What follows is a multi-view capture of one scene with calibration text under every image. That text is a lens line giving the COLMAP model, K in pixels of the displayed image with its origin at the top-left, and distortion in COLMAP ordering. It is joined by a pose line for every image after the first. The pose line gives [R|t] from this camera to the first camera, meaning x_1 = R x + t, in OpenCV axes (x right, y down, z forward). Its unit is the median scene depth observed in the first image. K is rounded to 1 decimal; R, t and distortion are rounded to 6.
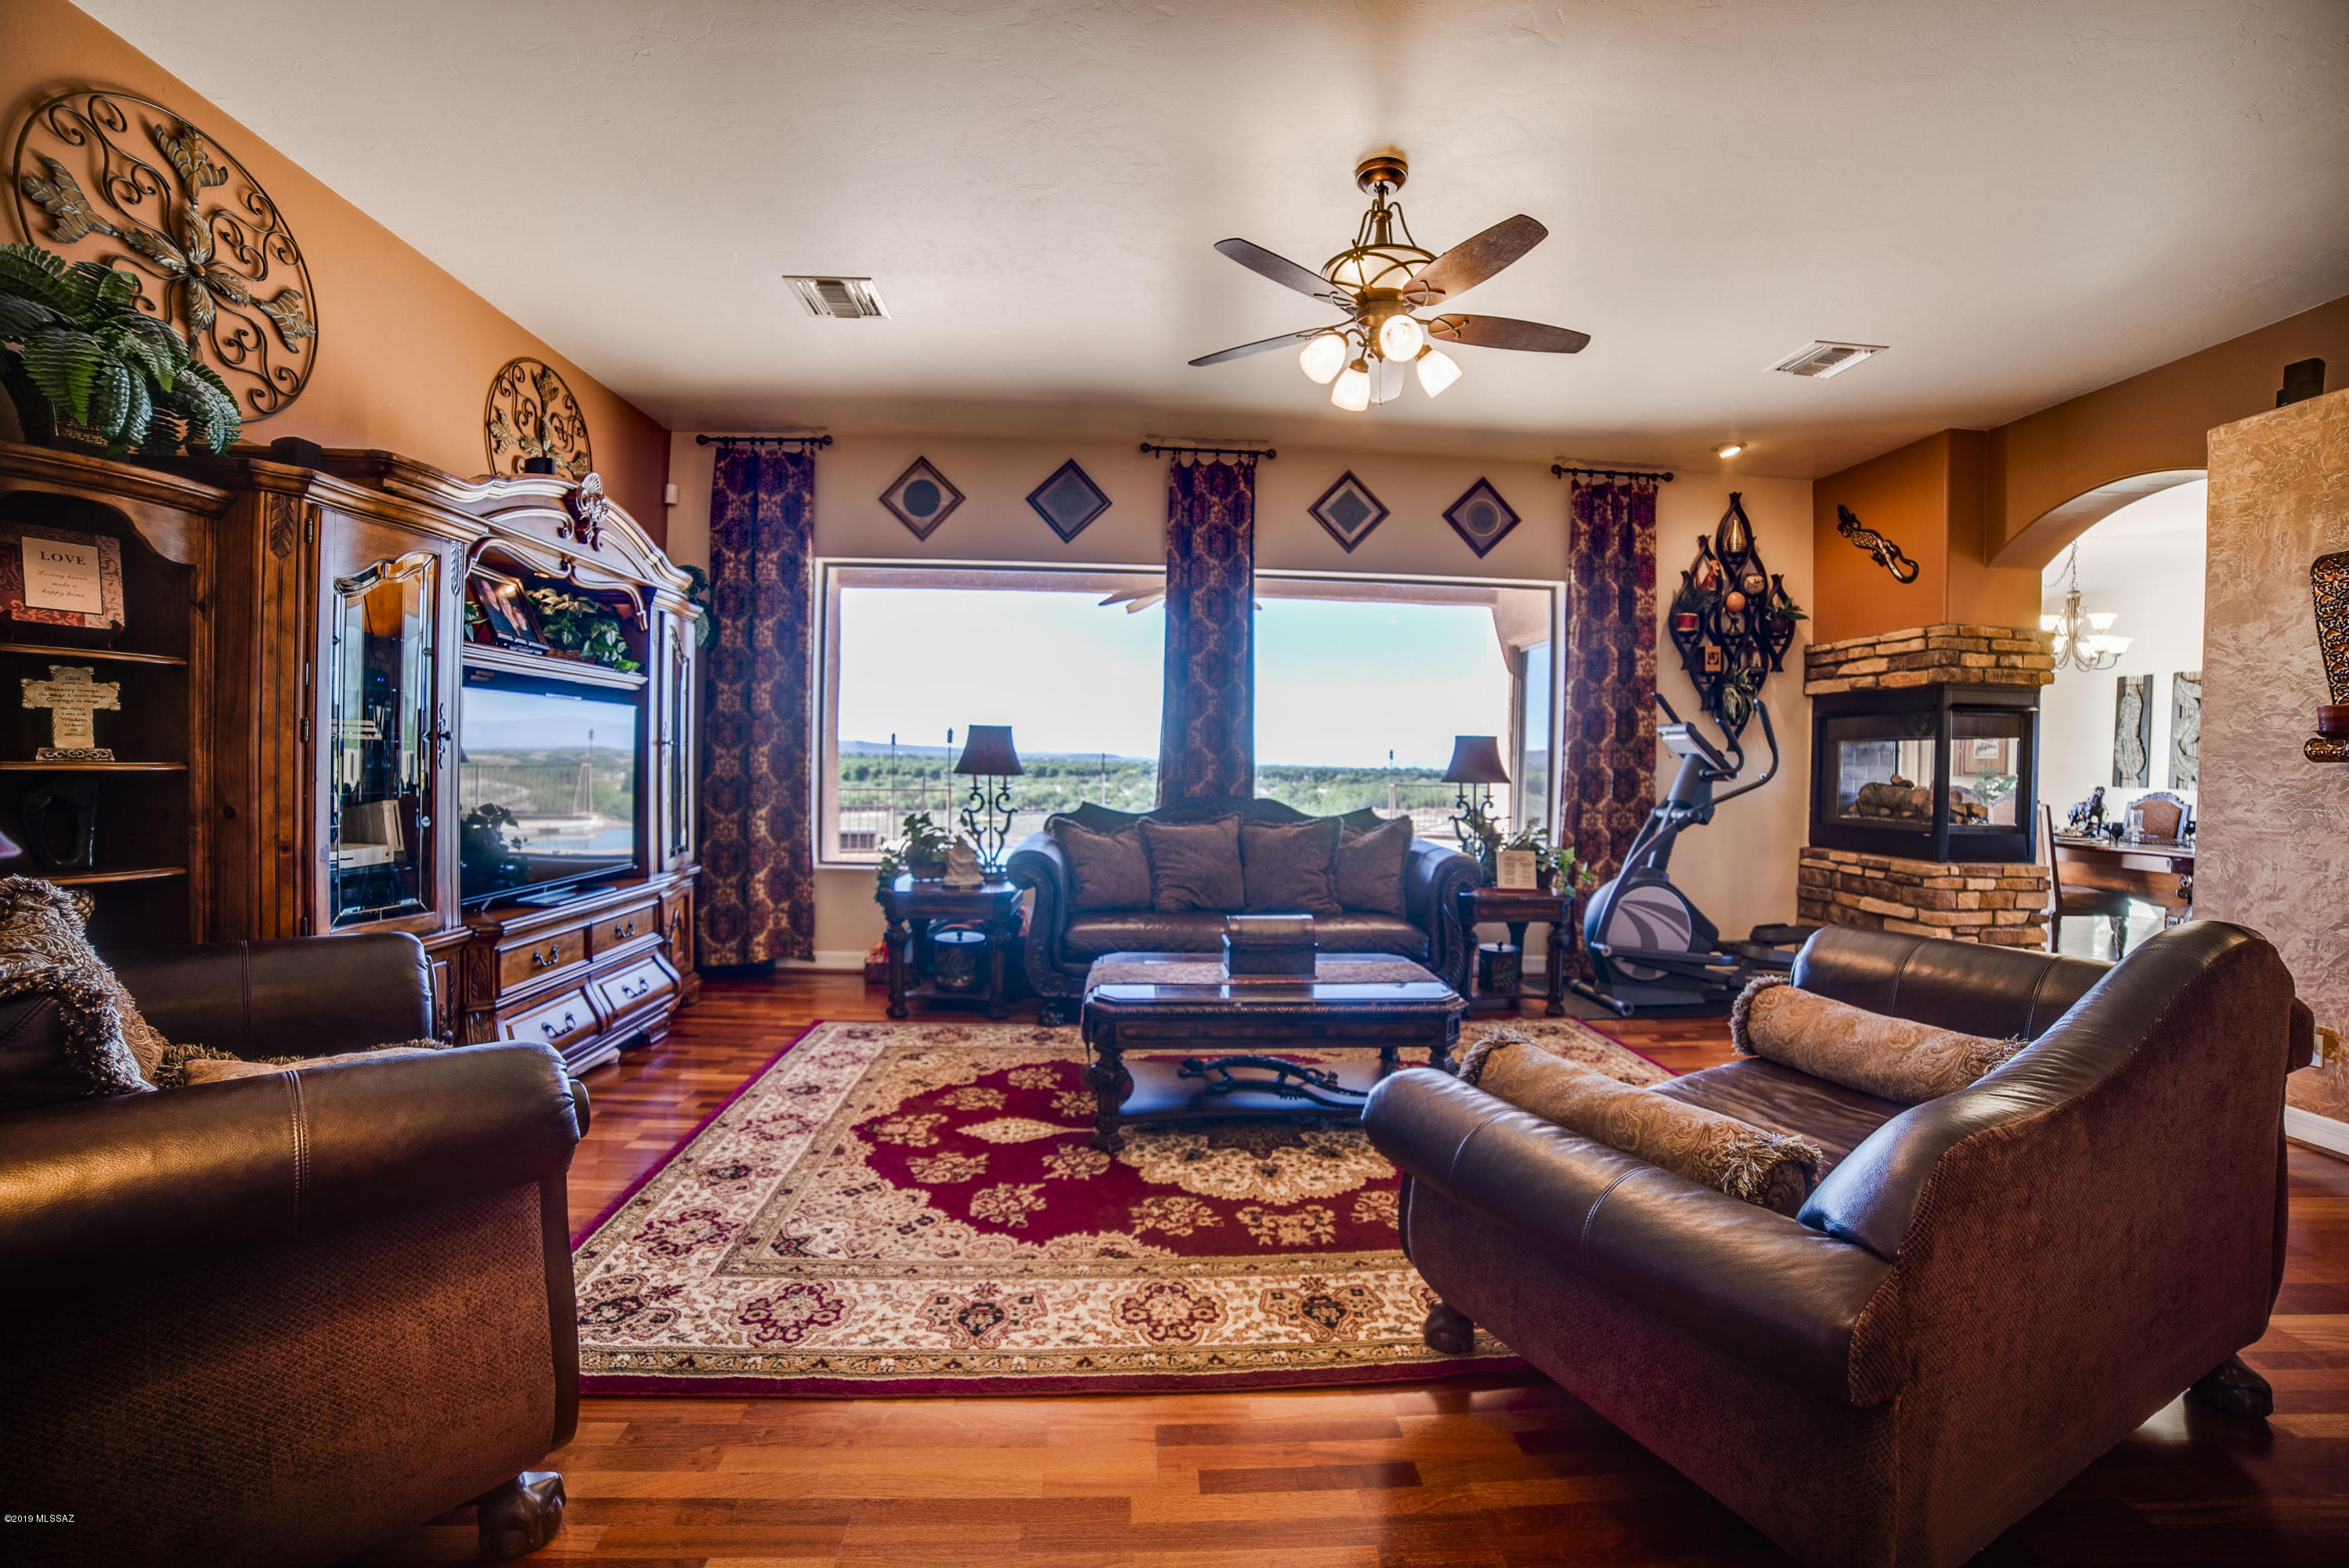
lens RADIAL K [[975.8, 0, 1184.4], [0, 975.8, 780.9], [0, 0, 1]] dist [-0.107942, 0.037956]
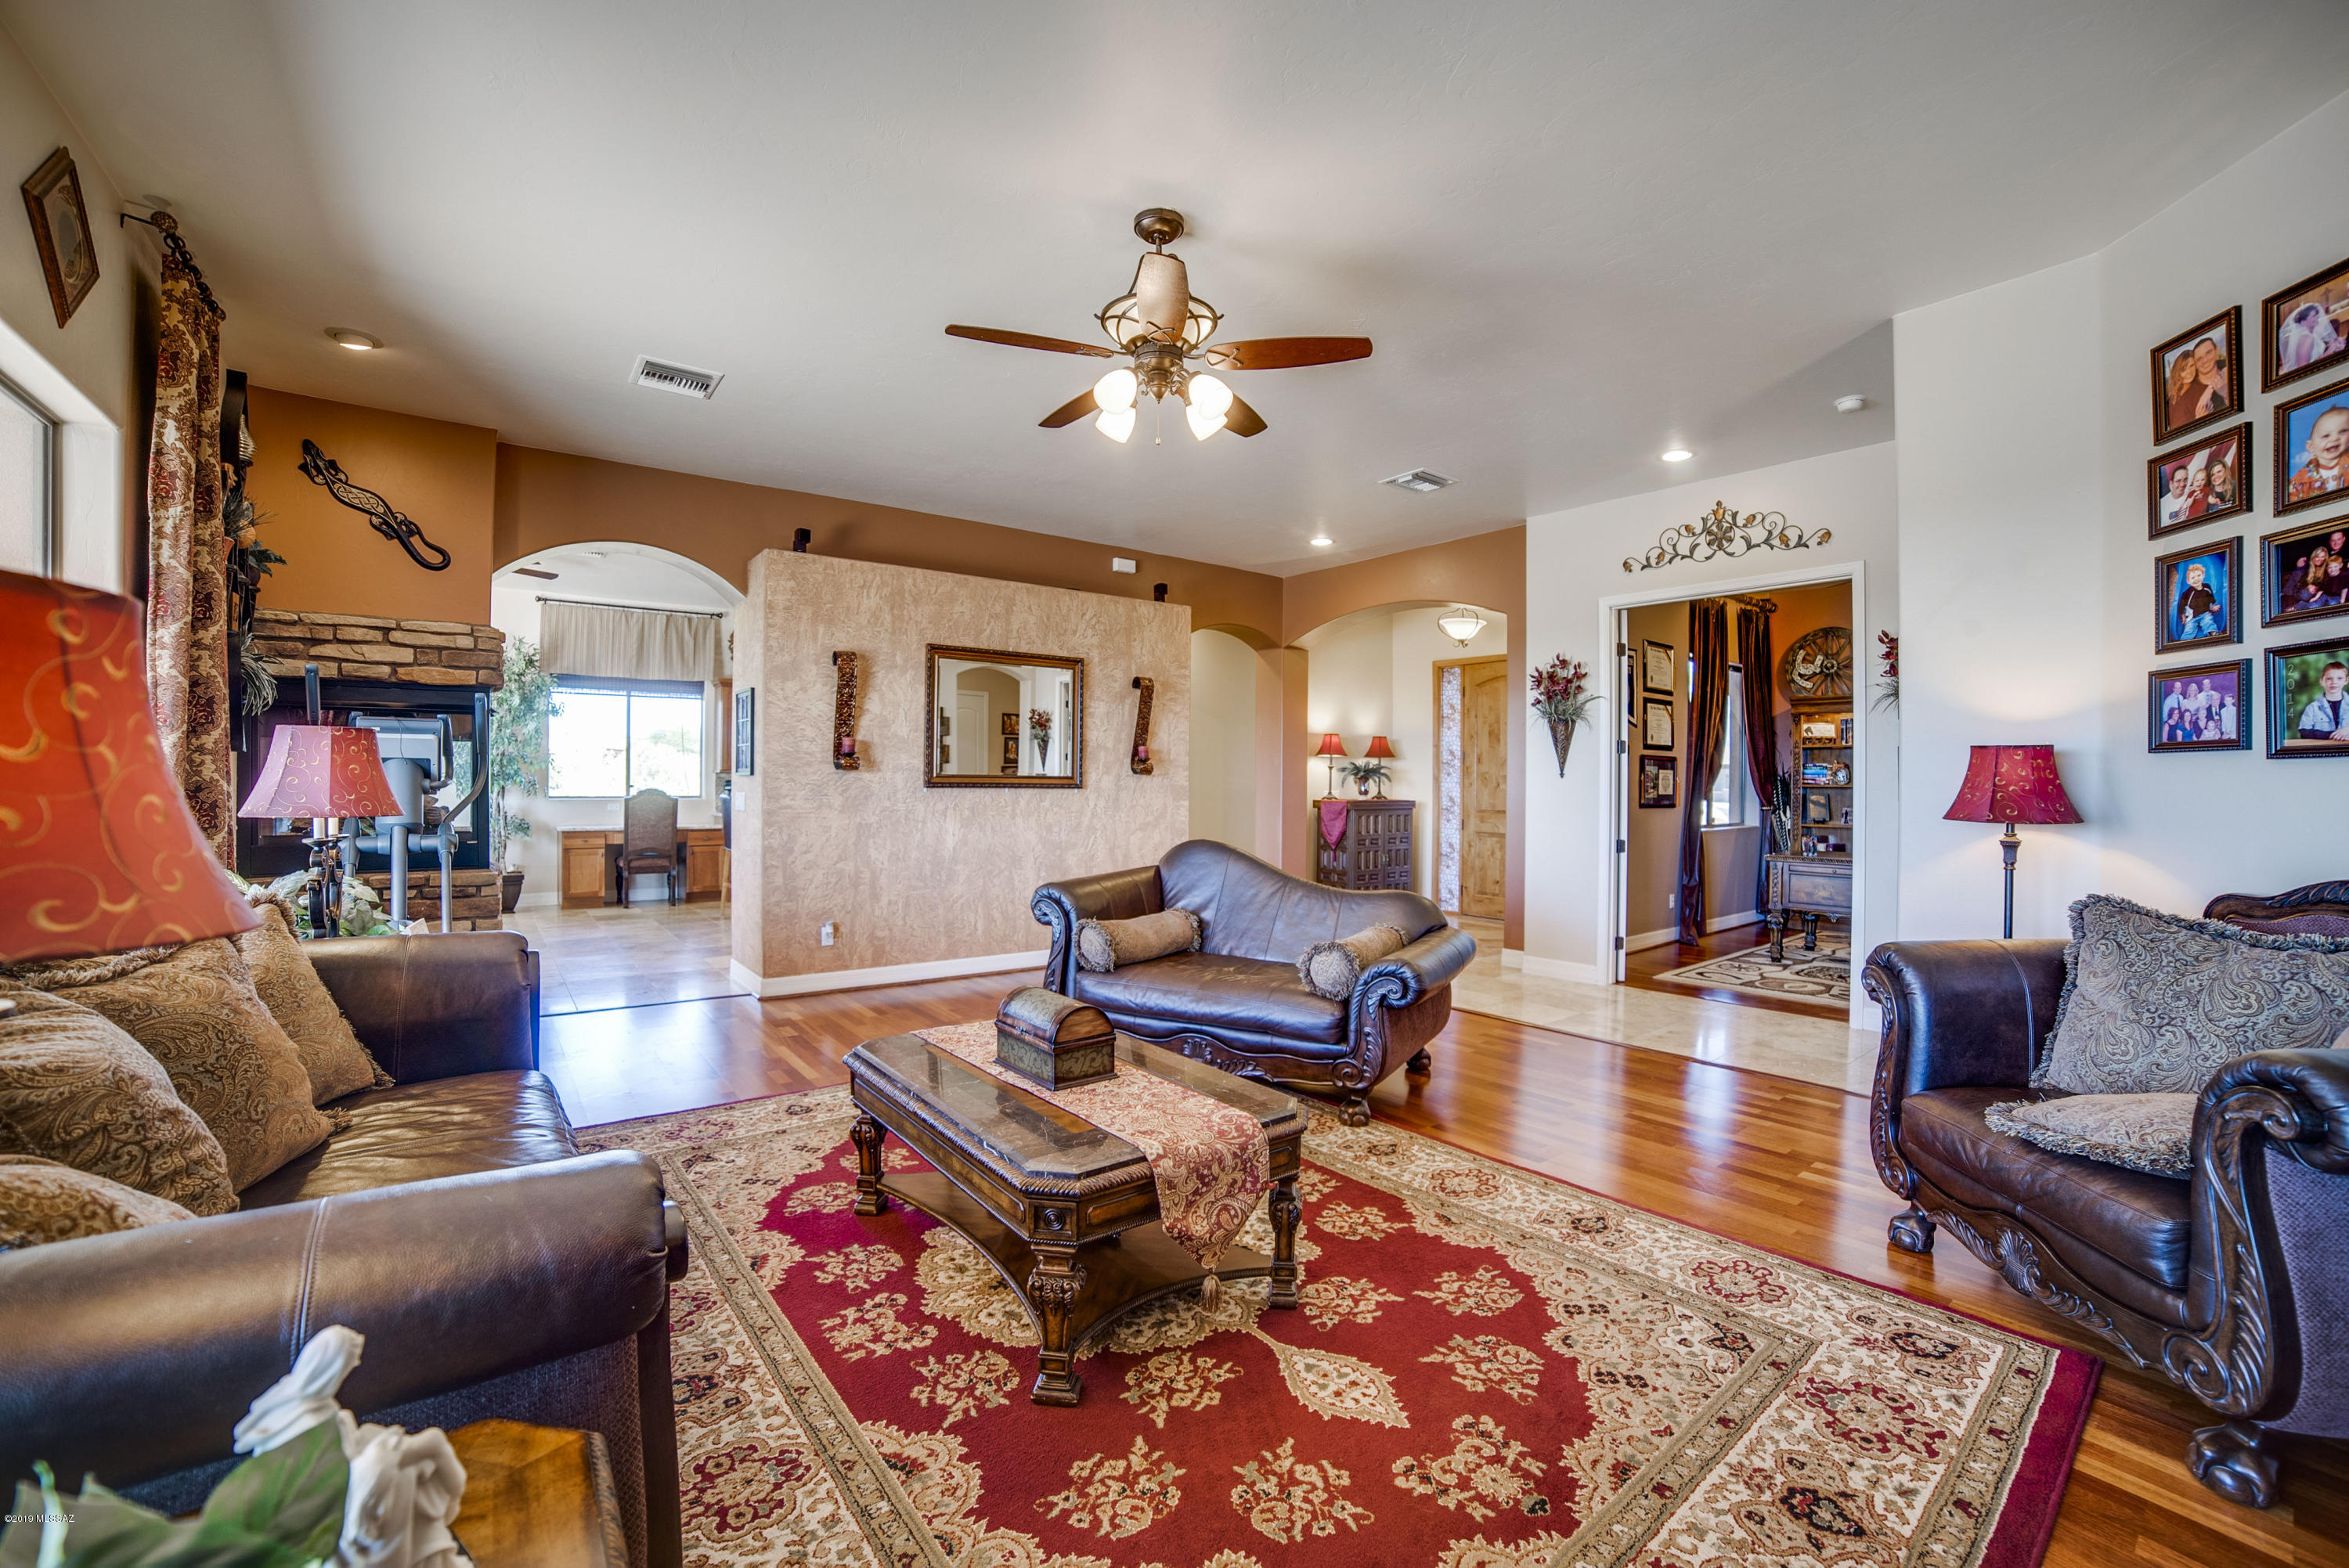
lens RADIAL K [[975.8, 0, 1184.4], [0, 975.8, 780.9], [0, 0, 1]] dist [-0.107942, 0.037956]
pose [[-0.569436, -0.023015, 0.821713, -0.683651], [-0.000113, 0.999610, 0.027920, -0.053964], [-0.822035, 0.015806, -0.569217, 1.579840]]
